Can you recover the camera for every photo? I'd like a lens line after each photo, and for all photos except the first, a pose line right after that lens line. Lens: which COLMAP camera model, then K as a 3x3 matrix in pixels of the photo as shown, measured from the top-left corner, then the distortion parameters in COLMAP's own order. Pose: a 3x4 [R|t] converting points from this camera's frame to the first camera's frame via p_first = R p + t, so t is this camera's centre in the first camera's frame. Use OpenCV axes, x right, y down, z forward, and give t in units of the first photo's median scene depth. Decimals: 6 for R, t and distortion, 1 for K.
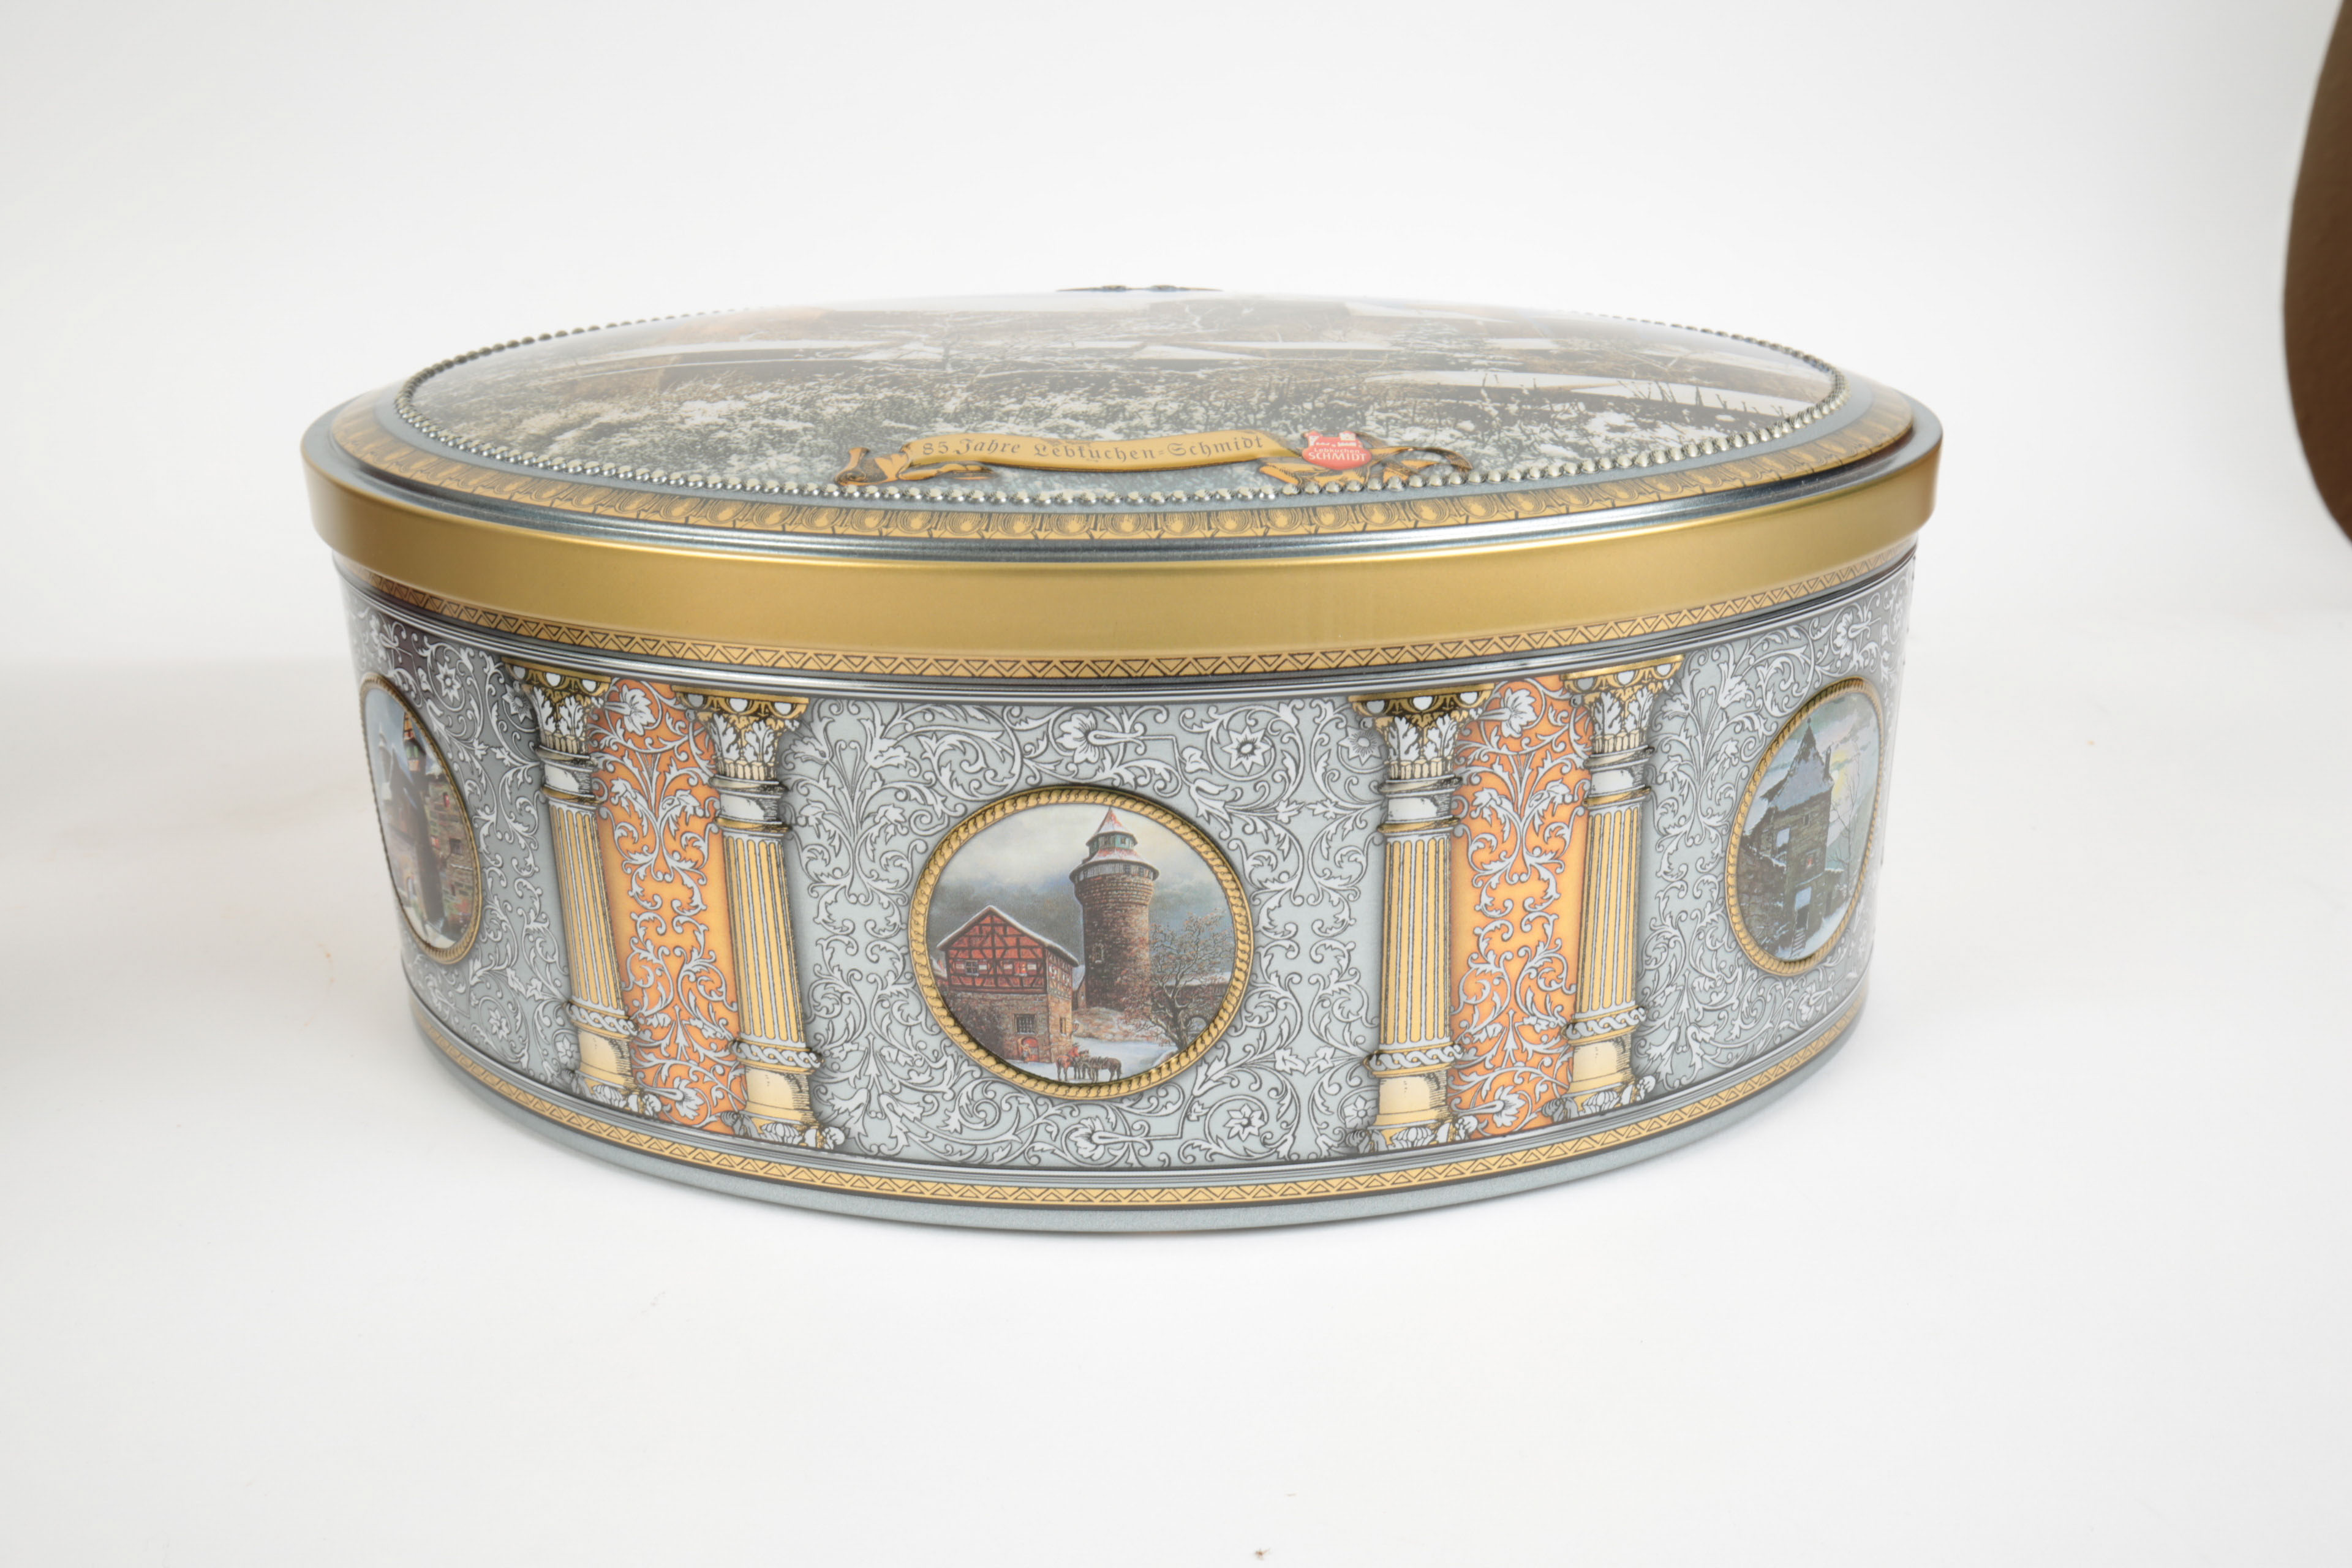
lens RADIAL K [[2195.7, 0, 1201.7], [0, 2195.7, 771.7], [0, 0, 1]] dist [0.031206, 0.000000]
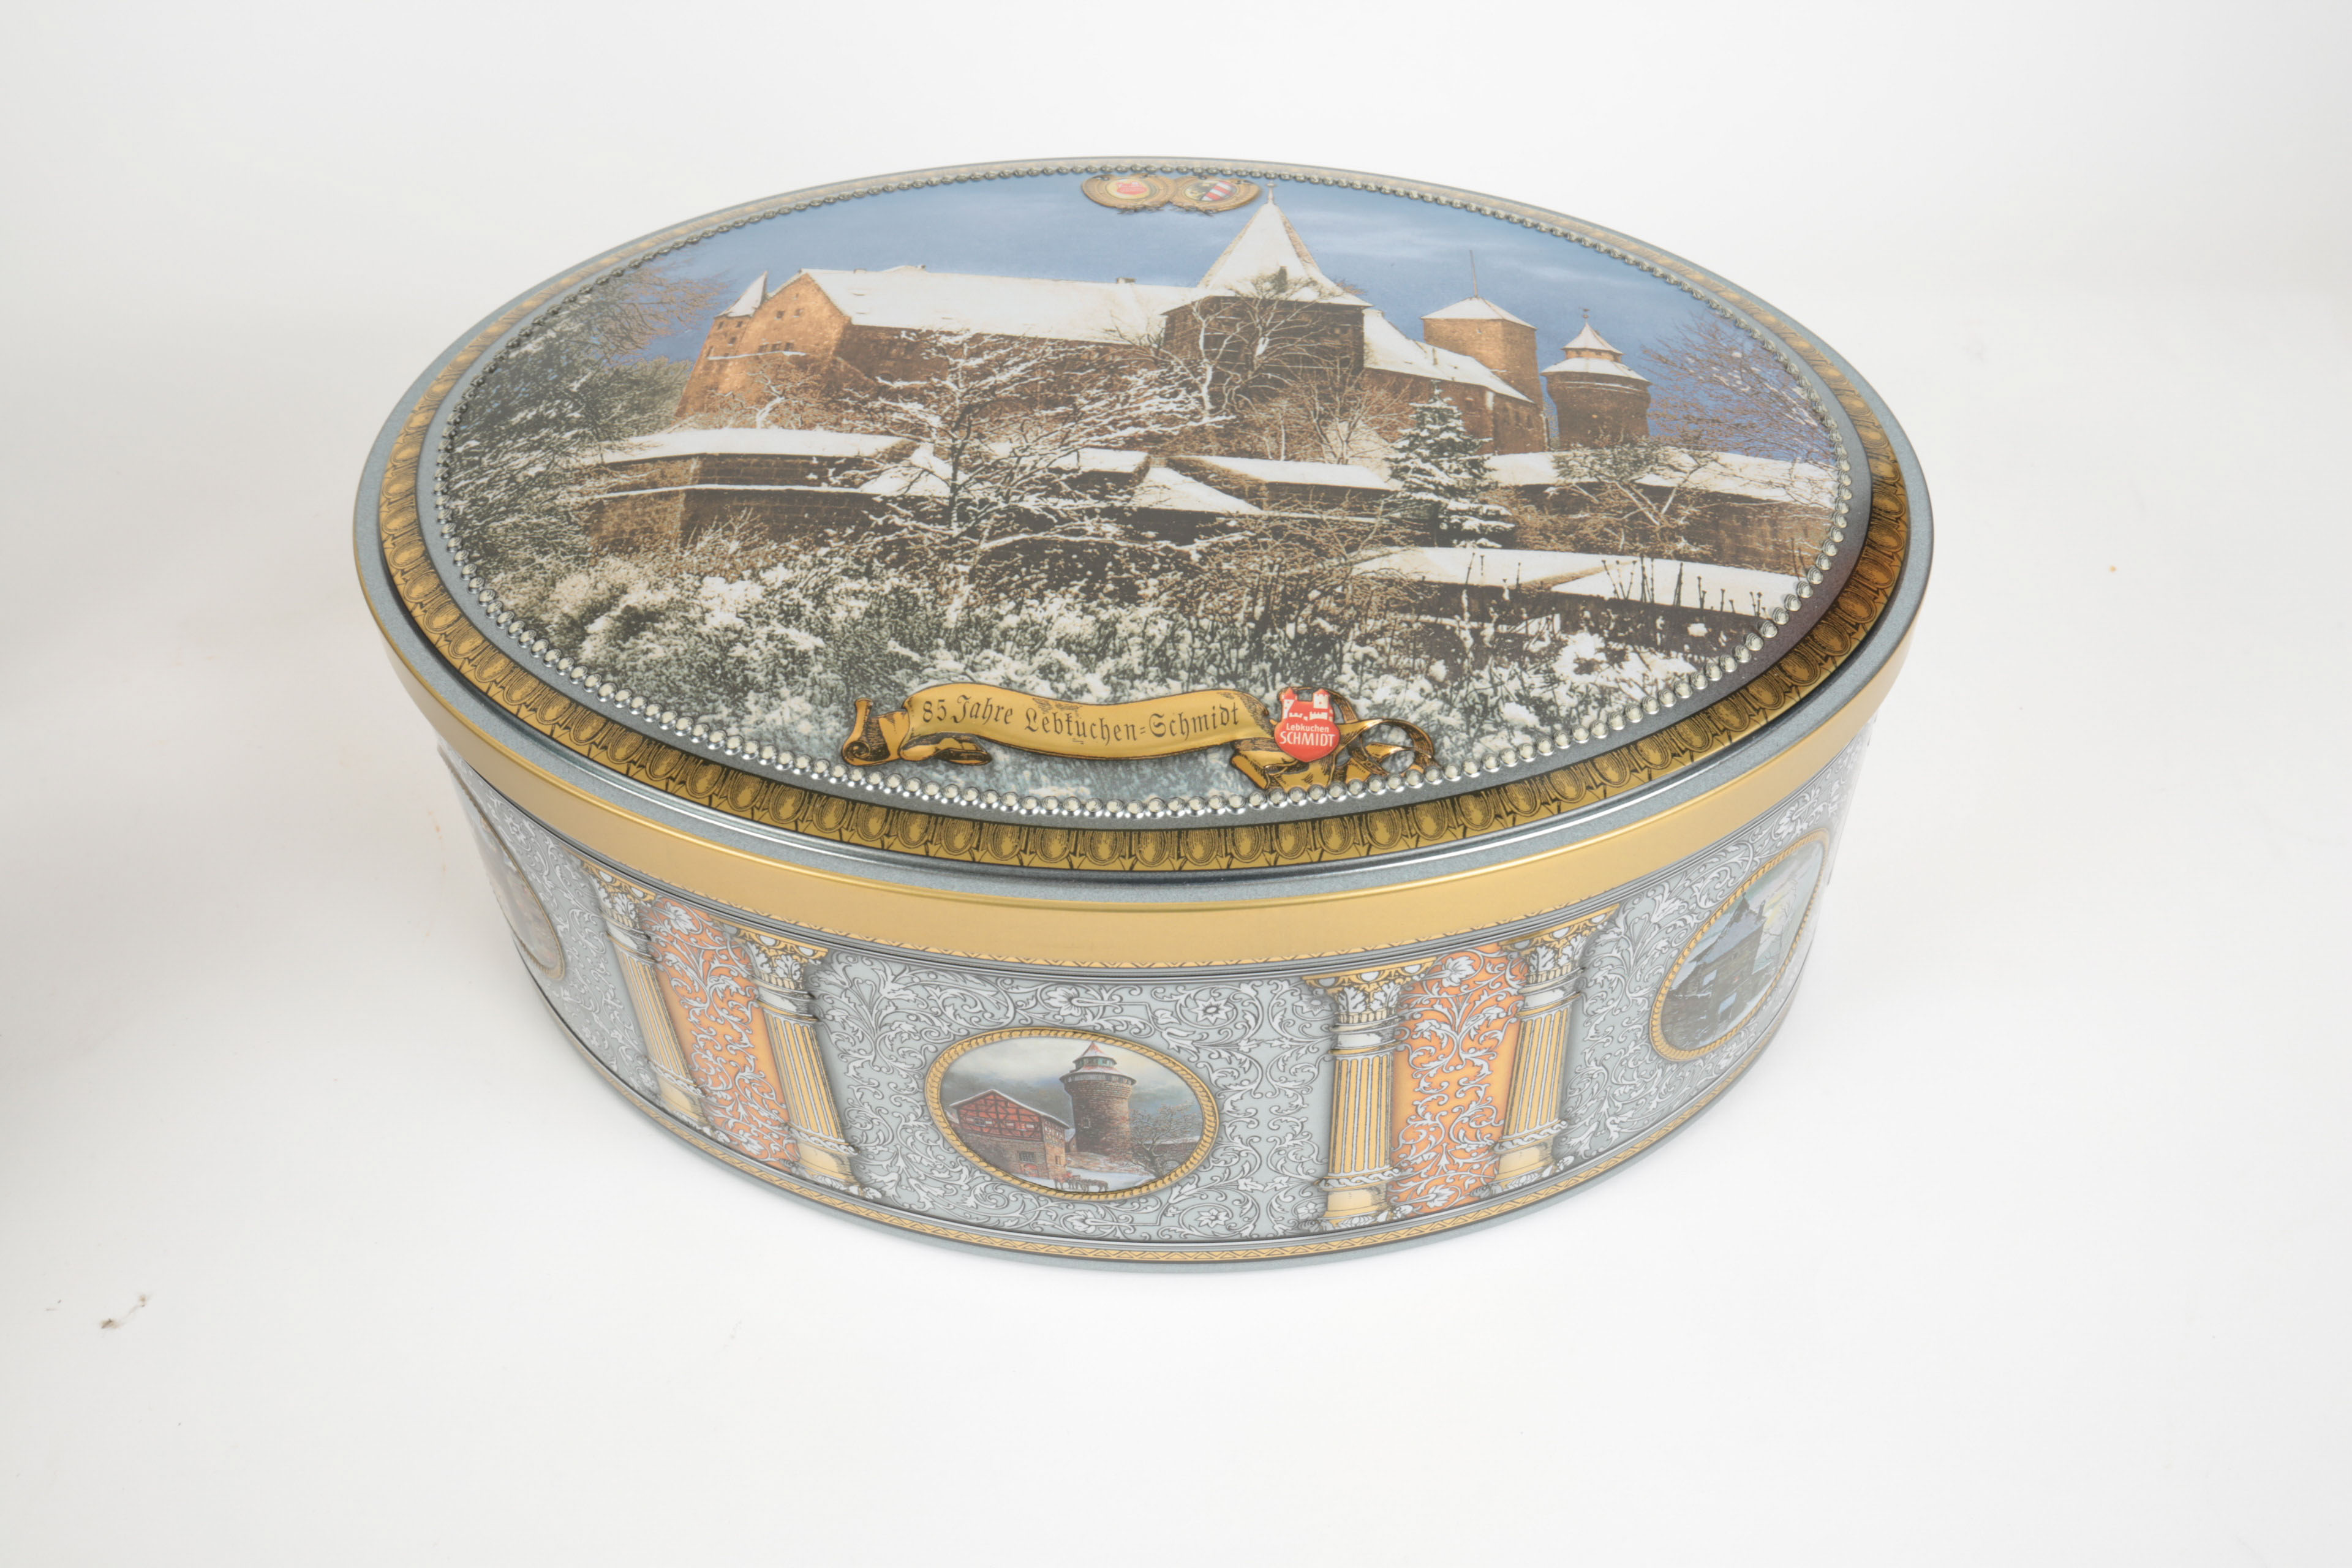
lens RADIAL K [[2195.7, 0, 1179.0], [0, 2195.7, 804.0], [0, 0, 1]] dist [0.031206, 0.000000]
pose [[0.997745, 0.040445, -0.053568, 0.056096], [-0.014290, 0.907767, 0.419232, -0.543065], [0.065583, -0.417521, 0.906297, 0.013508]]
